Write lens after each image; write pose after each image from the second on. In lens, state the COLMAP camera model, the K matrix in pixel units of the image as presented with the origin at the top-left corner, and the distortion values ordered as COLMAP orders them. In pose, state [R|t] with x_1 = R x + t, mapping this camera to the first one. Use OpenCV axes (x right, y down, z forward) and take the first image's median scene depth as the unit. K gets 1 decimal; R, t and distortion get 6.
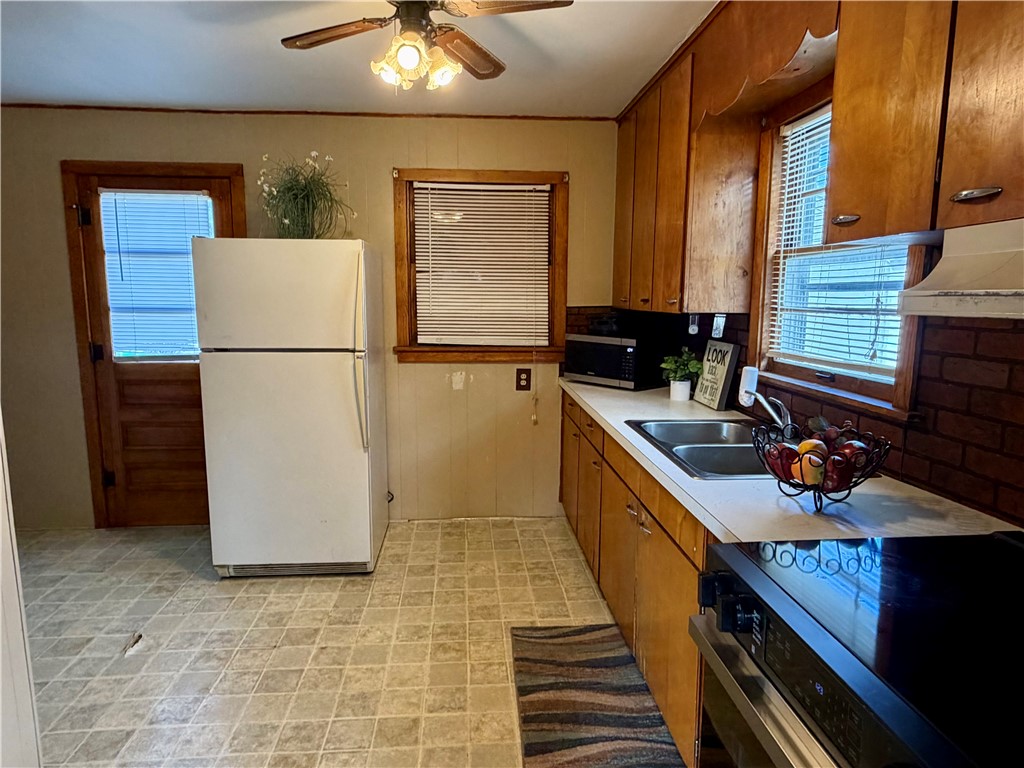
lens RADIAL K [[629.8, 0, 511.7], [0, 629.8, 384.6], [0, 0, 1]] dist [0.000428, 0.000382]
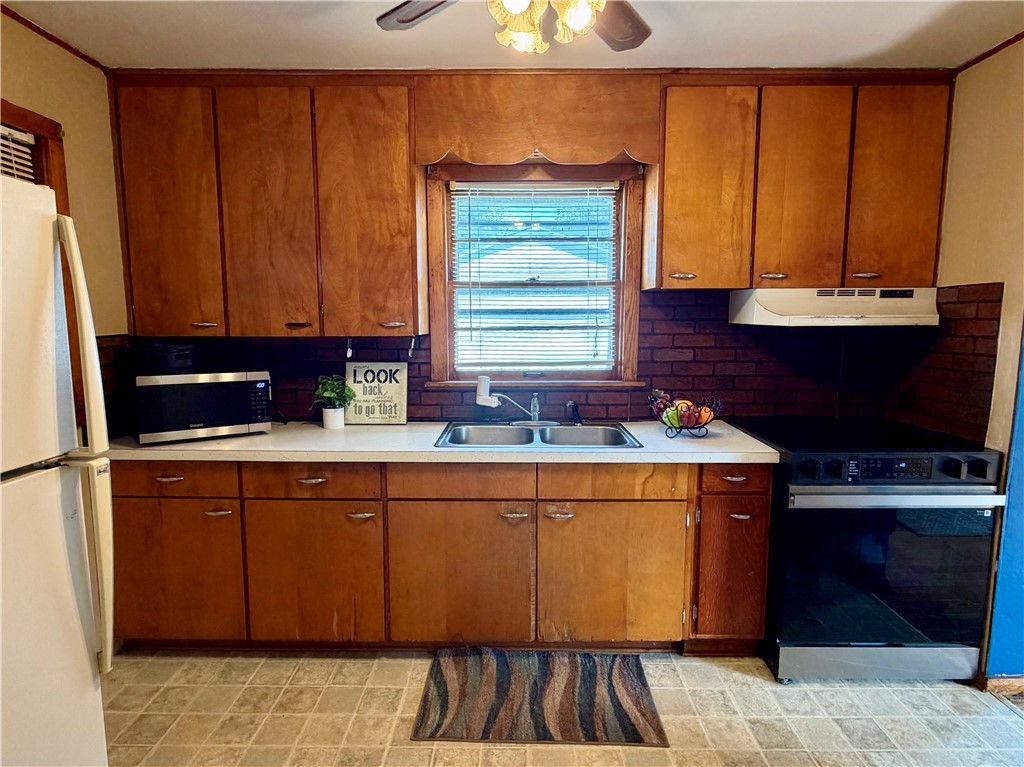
lens RADIAL K [[557.4, 0, 512.3], [0, 557.4, 385.3], [0, 0, 1]] dist [-0.000787, 0.000074]
pose [[0.099400, -0.127265, 0.986876, -0.684020], [0.142308, 0.983410, 0.112484, -0.123315], [-0.984819, 0.129259, 0.115862, 0.809319]]
